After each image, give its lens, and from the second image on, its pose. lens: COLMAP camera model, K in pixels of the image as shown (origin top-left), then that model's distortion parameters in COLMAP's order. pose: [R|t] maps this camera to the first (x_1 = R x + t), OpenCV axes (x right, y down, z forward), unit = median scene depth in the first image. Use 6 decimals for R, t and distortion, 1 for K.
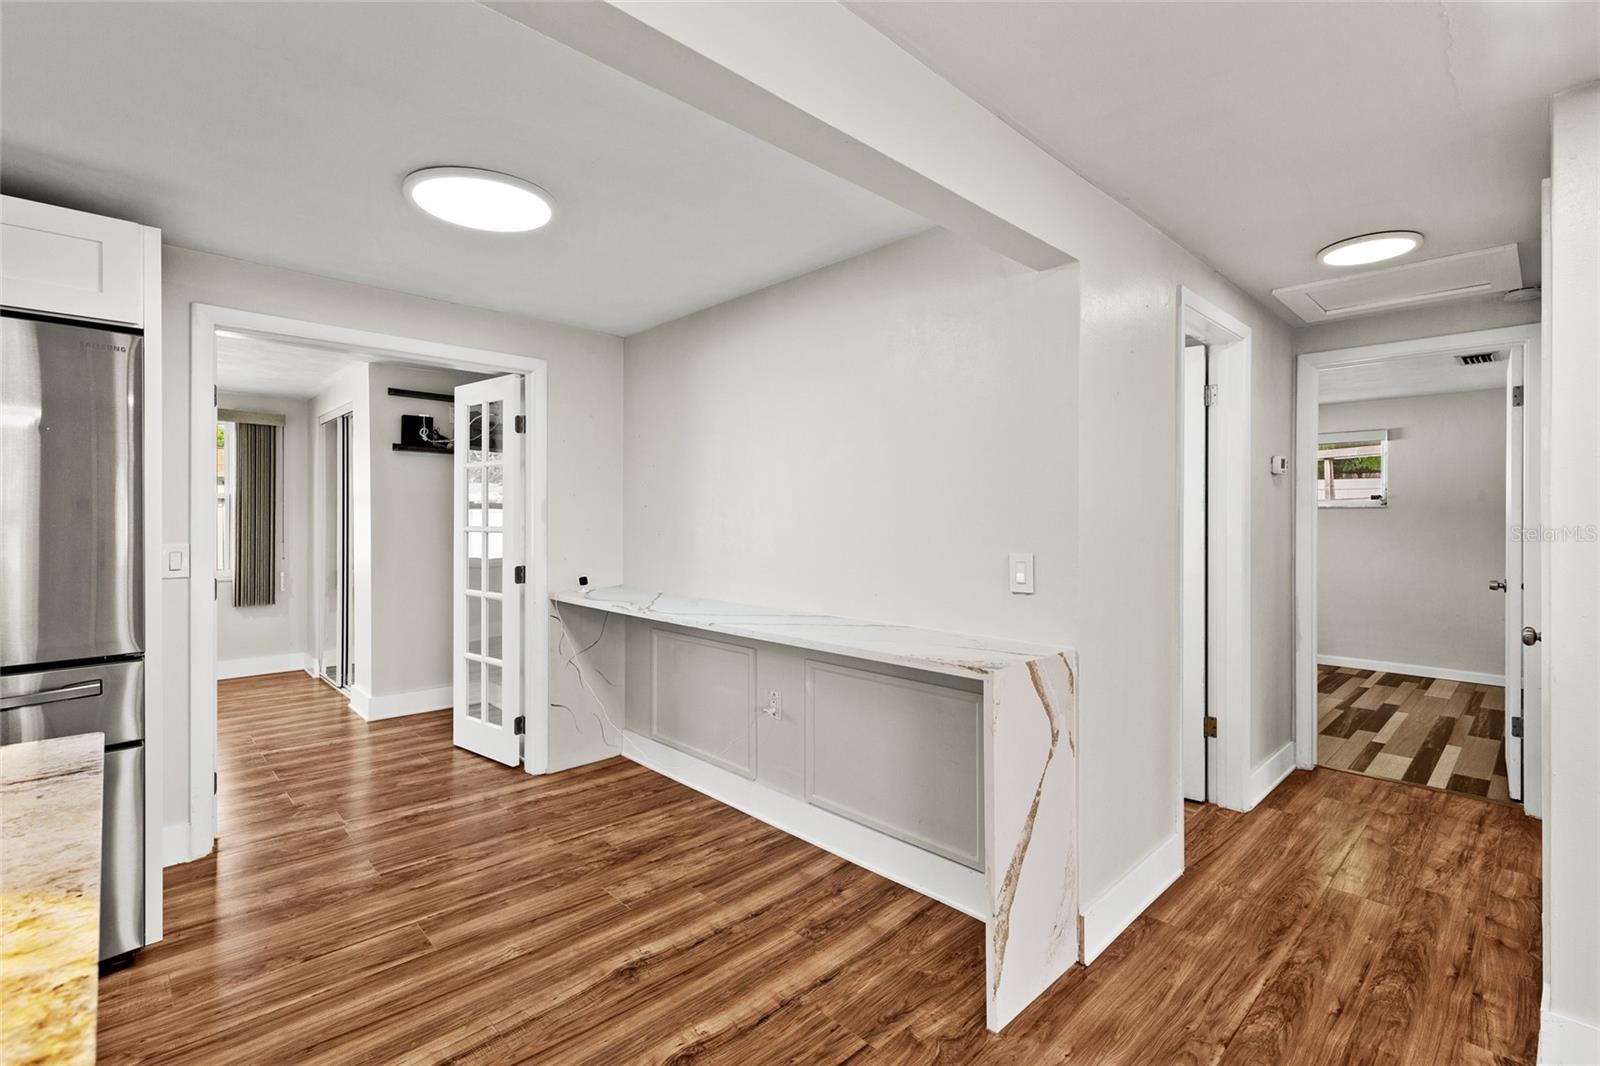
lens RADIAL K [[718.0, 0, 807.5], [0, 718.0, 525.7], [0, 0, 1]] dist [0.002194, -0.000476]
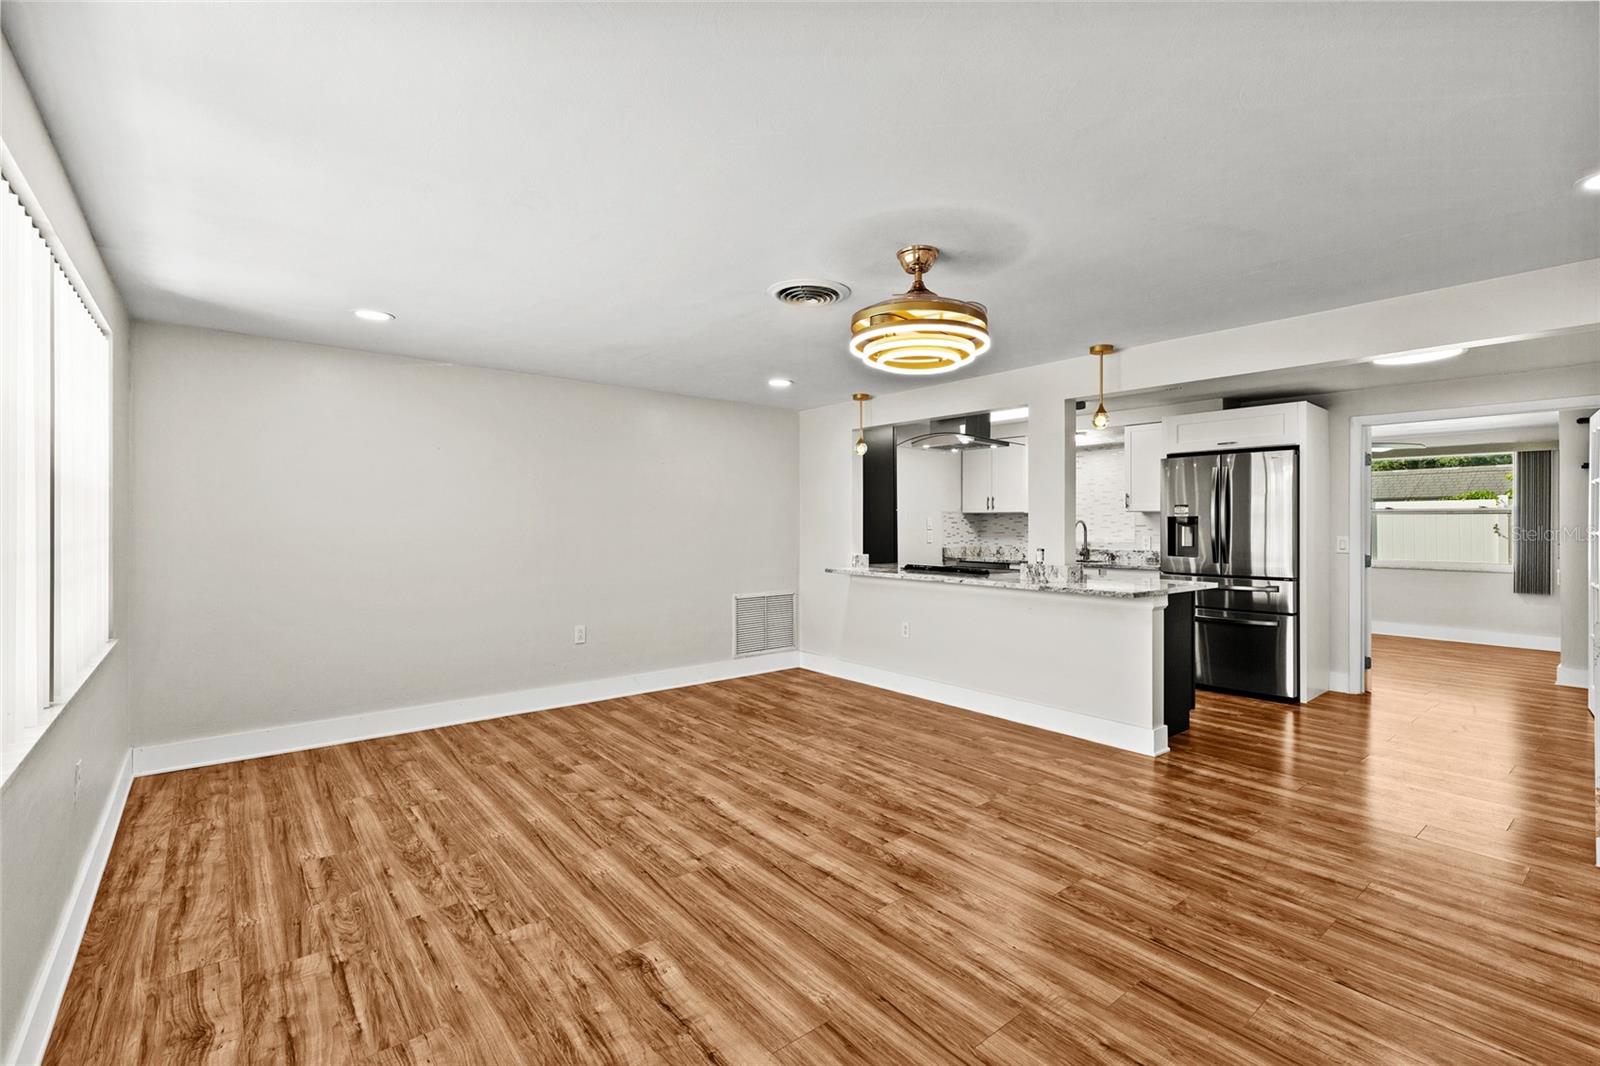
lens RADIAL K [[718.0, 0, 803.4], [0, 718.0, 526.6], [0, 0, 1]] dist [0.002194, -0.000476]
pose [[-0.093022, -0.002138, -0.995662, 1.285125], [-0.007921, 0.999968, -0.001408, 0.010104], [0.995633, 0.007756, -0.093036, -0.342812]]
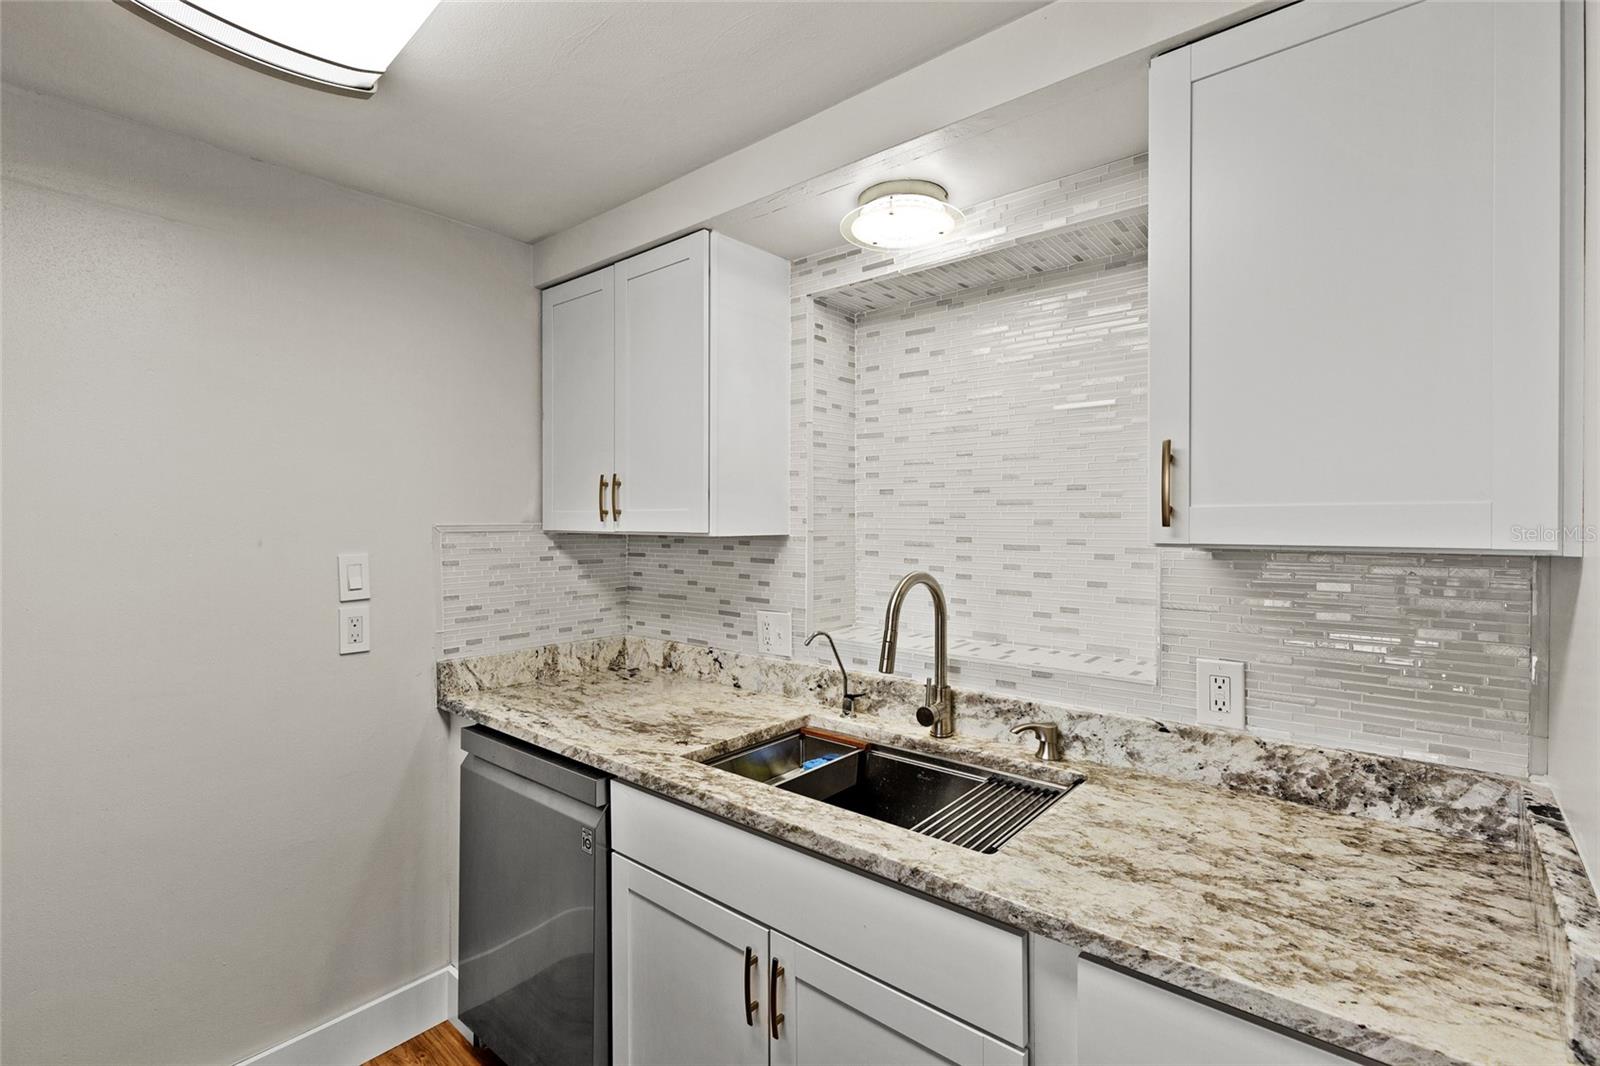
lens RADIAL K [[718.0, 0, 809.8], [0, 718.0, 529.2], [0, 0, 1]] dist [0.002194, -0.000476]
pose [[0.097819, 0.001301, -0.995203, -0.784638], [-0.007176, 0.999974, 0.000602, -0.059666], [0.995178, 0.007083, 0.097826, 0.255851]]
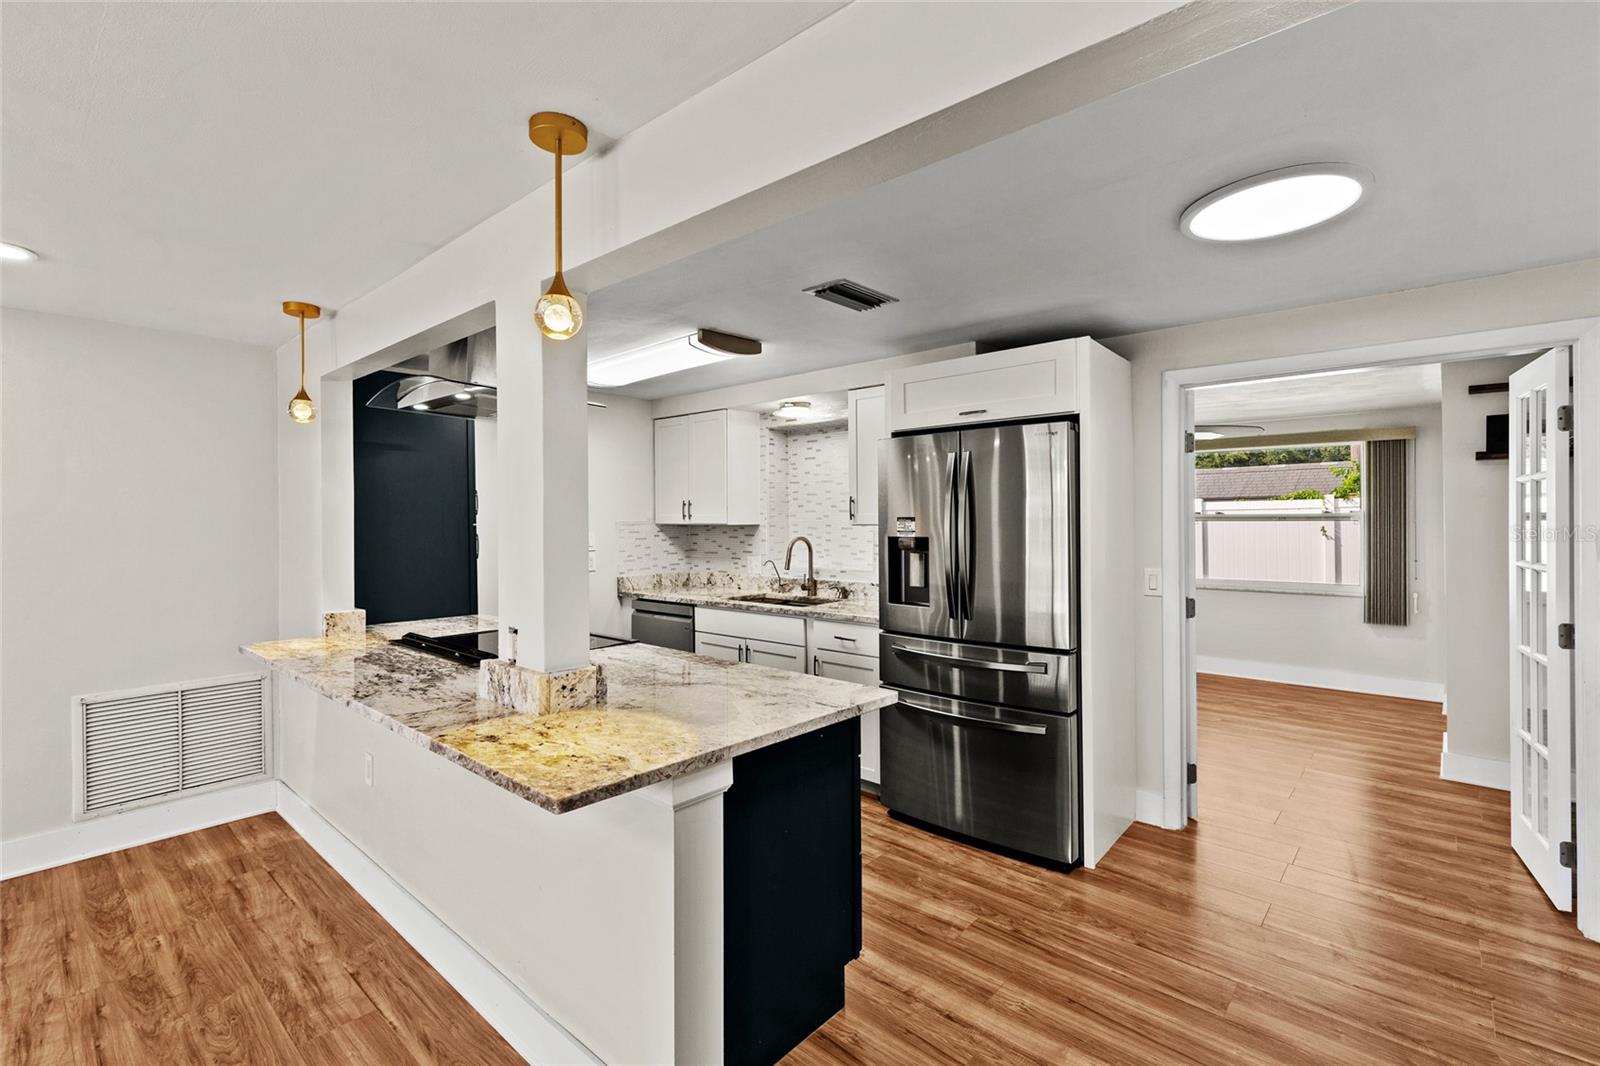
lens RADIAL K [[718.0, 0, 808.4], [0, 718.0, 521.9], [0, 0, 1]] dist [0.002194, -0.000476]
pose [[0.071375, -0.004545, -0.997439, 0.318459], [-0.000300, 0.999989, -0.004578, -0.050844], [0.997449, 0.000626, 0.071373, 0.300990]]
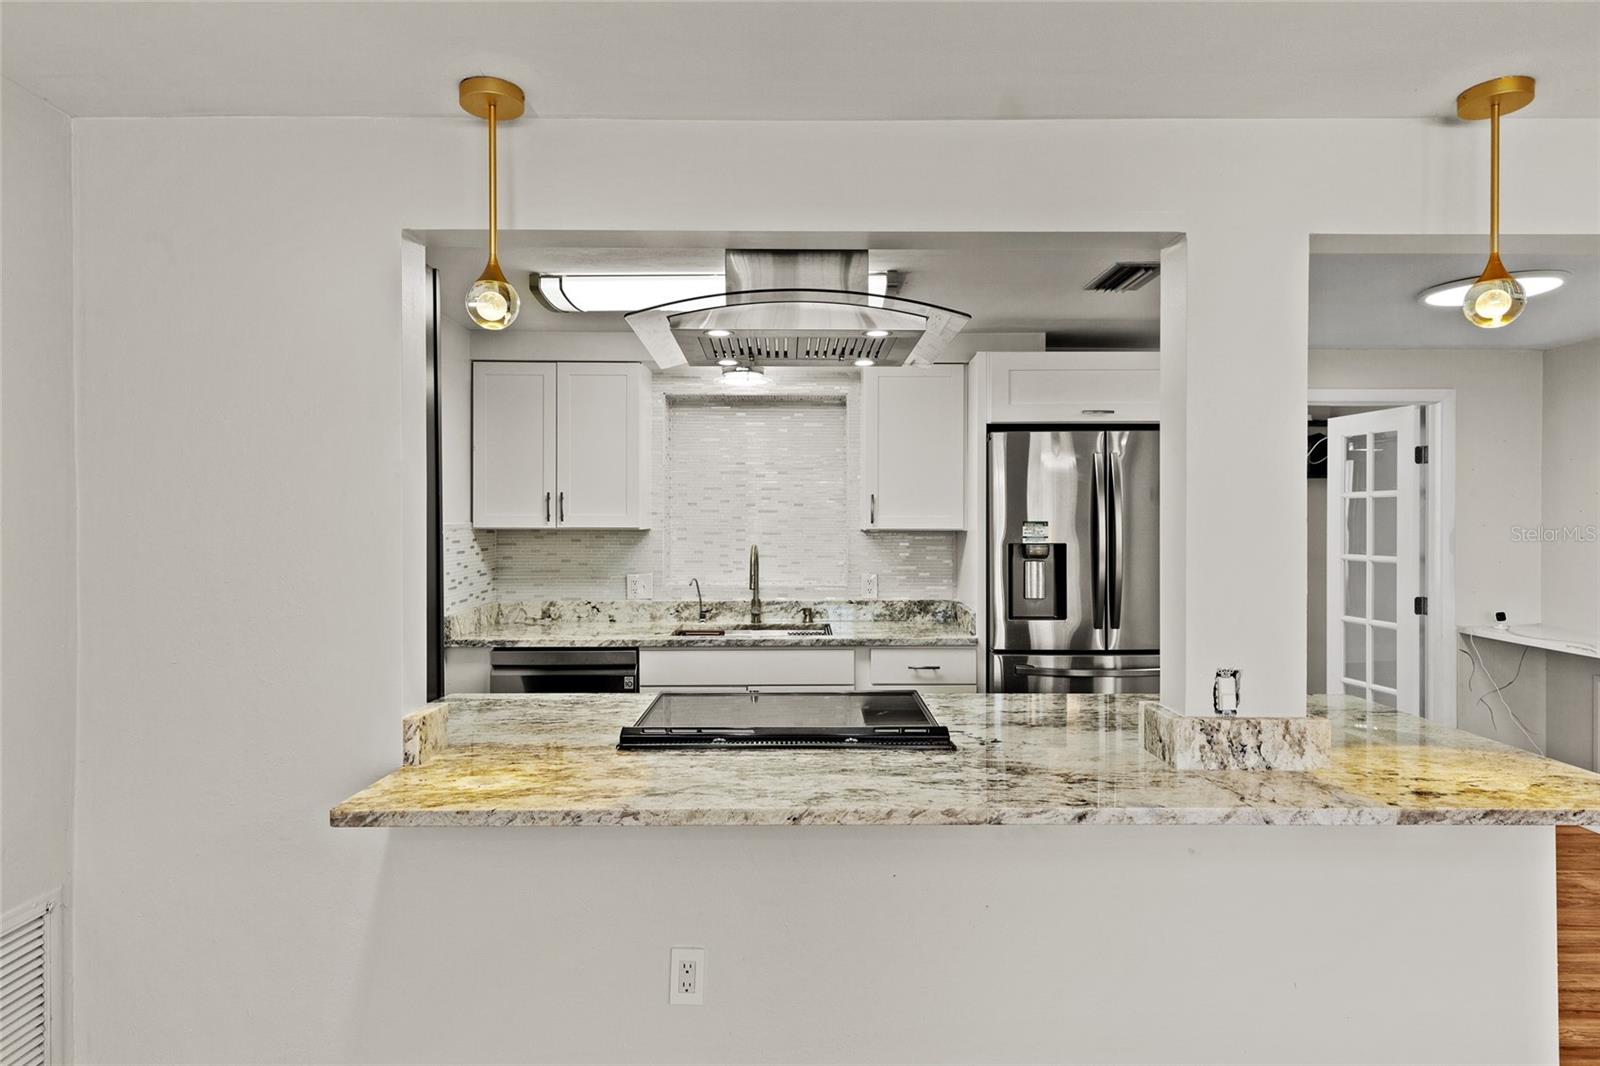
lens RADIAL K [[913.2, 0, 808.3], [0, 913.2, 521.2], [0, 0, 1]] dist [0.012495, 0.001782]
pose [[0.717293, -0.004147, -0.696759, -0.165910], [0.000674, 0.999986, -0.005257, -0.057592], [0.696771, 0.003301, 0.717286, -0.692609]]
